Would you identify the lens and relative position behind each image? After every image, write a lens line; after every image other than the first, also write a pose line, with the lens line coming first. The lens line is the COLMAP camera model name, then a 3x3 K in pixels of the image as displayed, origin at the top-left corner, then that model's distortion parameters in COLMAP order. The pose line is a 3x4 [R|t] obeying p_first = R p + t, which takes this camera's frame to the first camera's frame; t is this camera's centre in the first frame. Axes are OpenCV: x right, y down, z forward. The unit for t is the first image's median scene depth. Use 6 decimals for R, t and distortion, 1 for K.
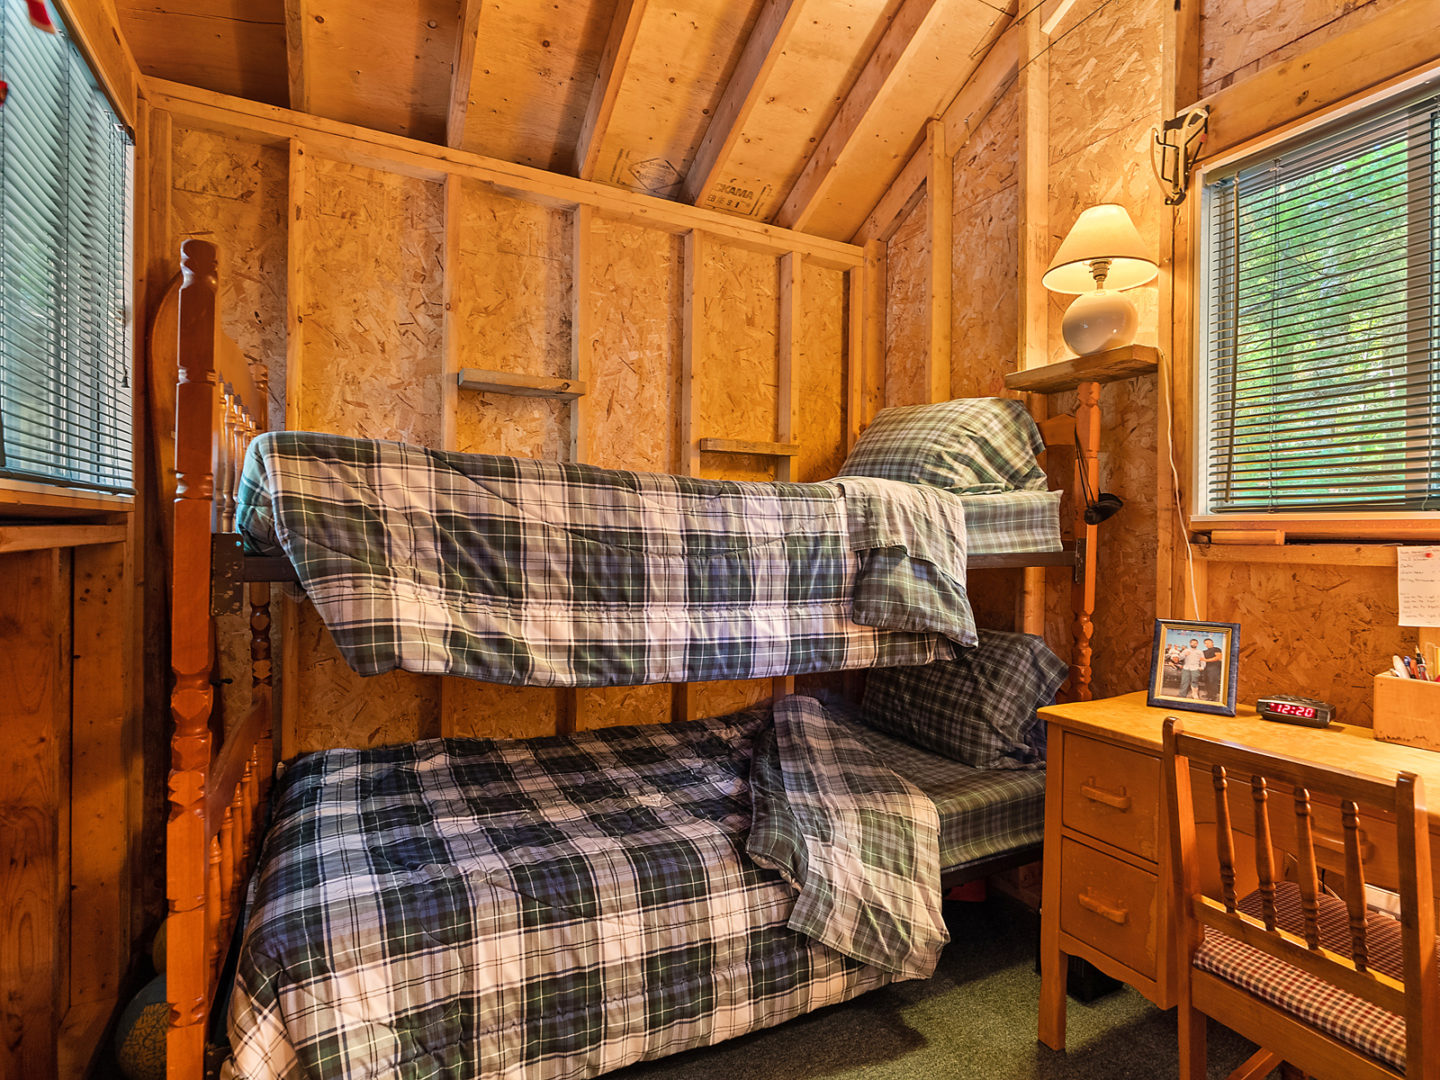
lens RADIAL K [[741.7, 0, 724.0], [0, 741.7, 531.8], [0, 0, 1]] dist [-0.003703, 0.013002]
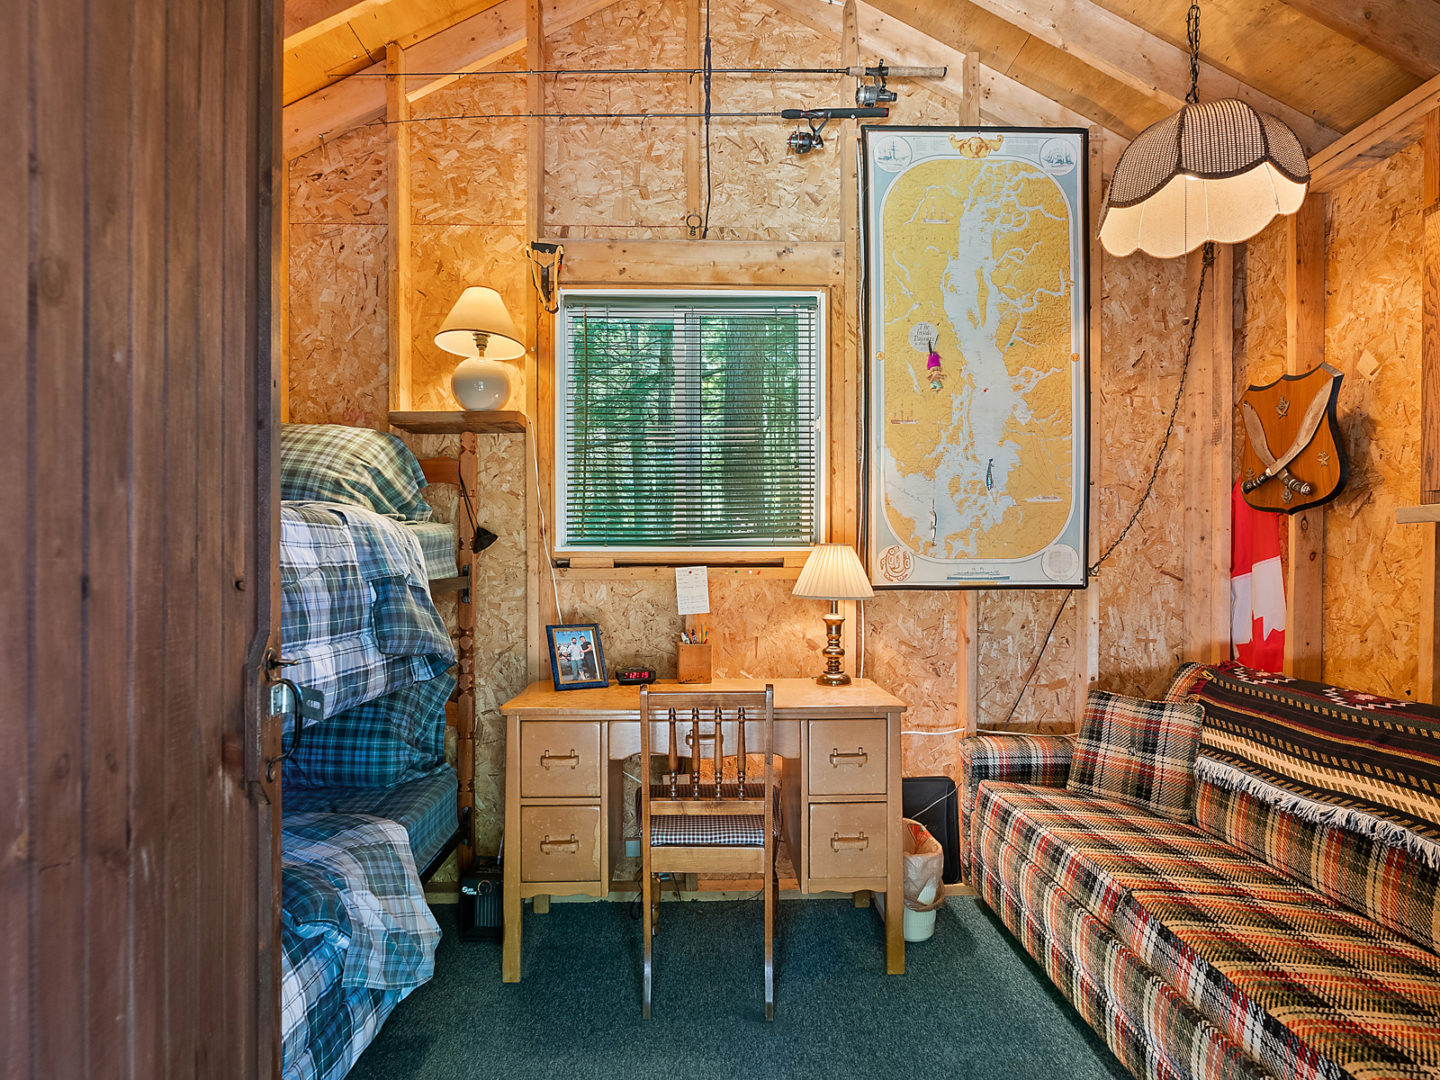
lens RADIAL K [[741.7, 0, 721.0], [0, 741.7, 564.3], [0, 0, 1]] dist [-0.003703, 0.013002]
pose [[0.453626, -0.011399, 0.891119, -0.385209], [0.004305, 0.999935, 0.010599, -0.003100], [-0.891182, -0.000971, 0.453645, 0.115283]]
